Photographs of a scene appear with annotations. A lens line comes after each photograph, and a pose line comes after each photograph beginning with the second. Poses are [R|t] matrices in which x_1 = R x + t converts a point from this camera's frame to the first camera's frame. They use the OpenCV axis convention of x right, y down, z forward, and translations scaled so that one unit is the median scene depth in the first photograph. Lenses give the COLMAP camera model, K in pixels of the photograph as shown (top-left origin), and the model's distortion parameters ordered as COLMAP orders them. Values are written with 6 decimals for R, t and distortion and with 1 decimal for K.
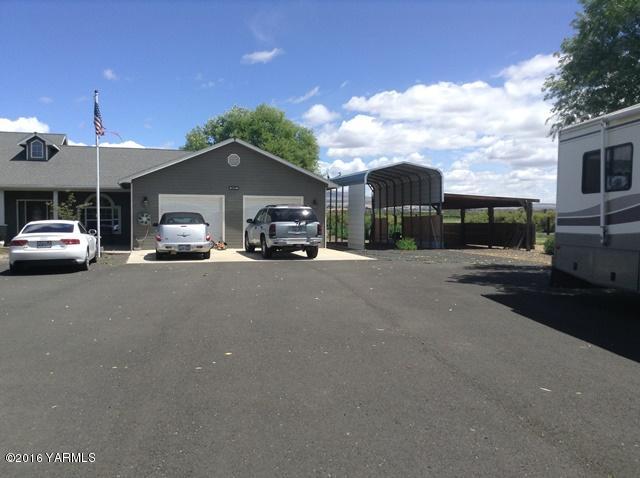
lens RADIAL K [[577.4, 0, 316.9], [0, 577.4, 238.9], [0, 0, 1]] dist [0.140514, -0.230734]
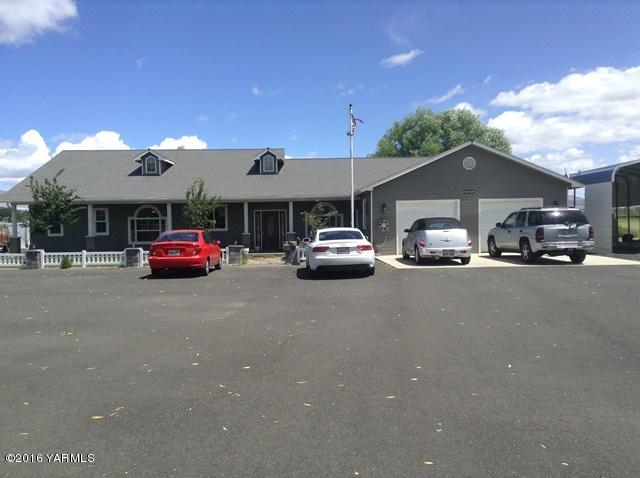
lens RADIAL K [[577.4, 0, 316.9], [0, 577.4, 238.9], [0, 0, 1]] dist [0.140514, -0.230734]
pose [[0.969796, -0.014347, -0.243494, -0.192984], [0.012469, 0.999879, -0.009254, -0.002207], [0.243597, 0.005938, 0.969858, -0.028117]]
